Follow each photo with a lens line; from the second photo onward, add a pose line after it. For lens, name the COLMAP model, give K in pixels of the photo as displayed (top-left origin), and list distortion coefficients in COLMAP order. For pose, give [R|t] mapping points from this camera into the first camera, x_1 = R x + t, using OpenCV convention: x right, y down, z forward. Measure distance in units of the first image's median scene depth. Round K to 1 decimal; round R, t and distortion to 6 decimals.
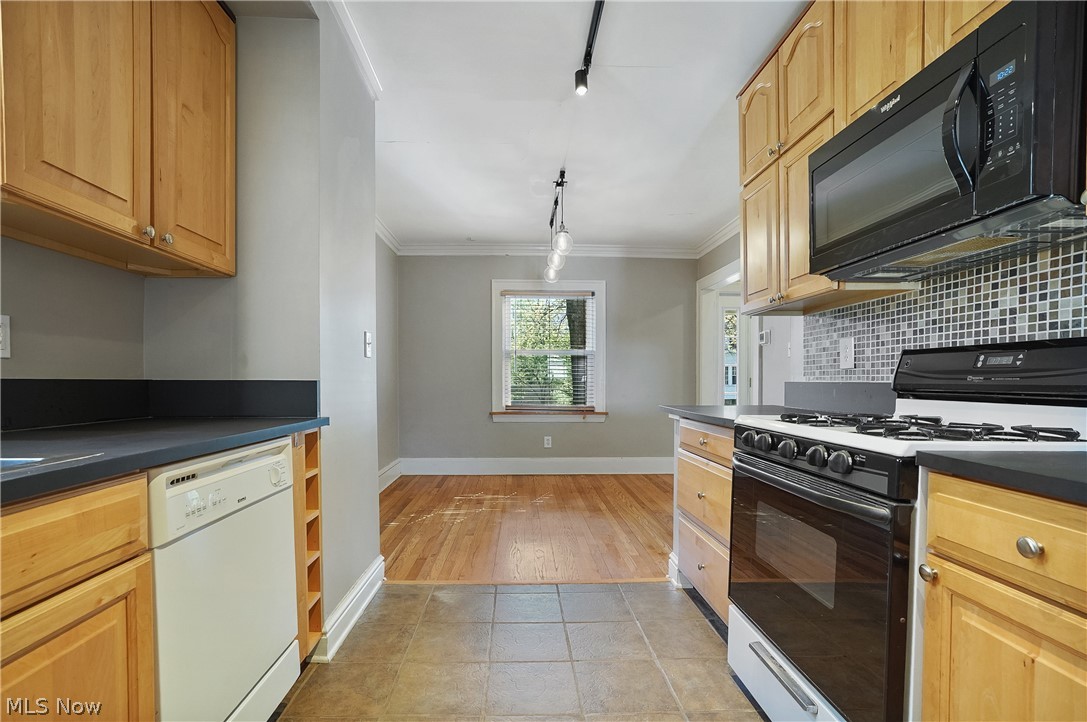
lens RADIAL K [[504.0, 0, 531.3], [0, 504.0, 395.6], [0, 0, 1]] dist [-0.063297, 0.020634]
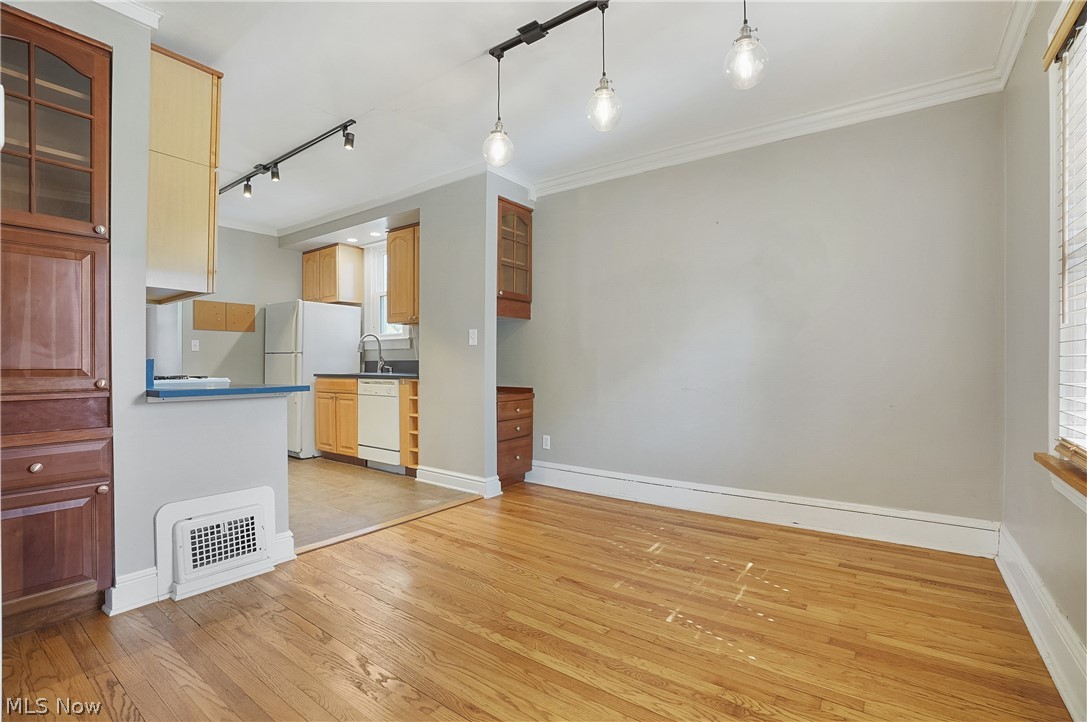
lens RADIAL K [[504.0, 0, 540.6], [0, 504.0, 366.4], [0, 0, 1]] dist [-0.063297, 0.020634]
pose [[-0.614956, 0.006045, -0.788538, 0.671322], [-0.021334, 0.999477, 0.024300, -0.042985], [0.788273, 0.031766, -0.614505, 1.783233]]
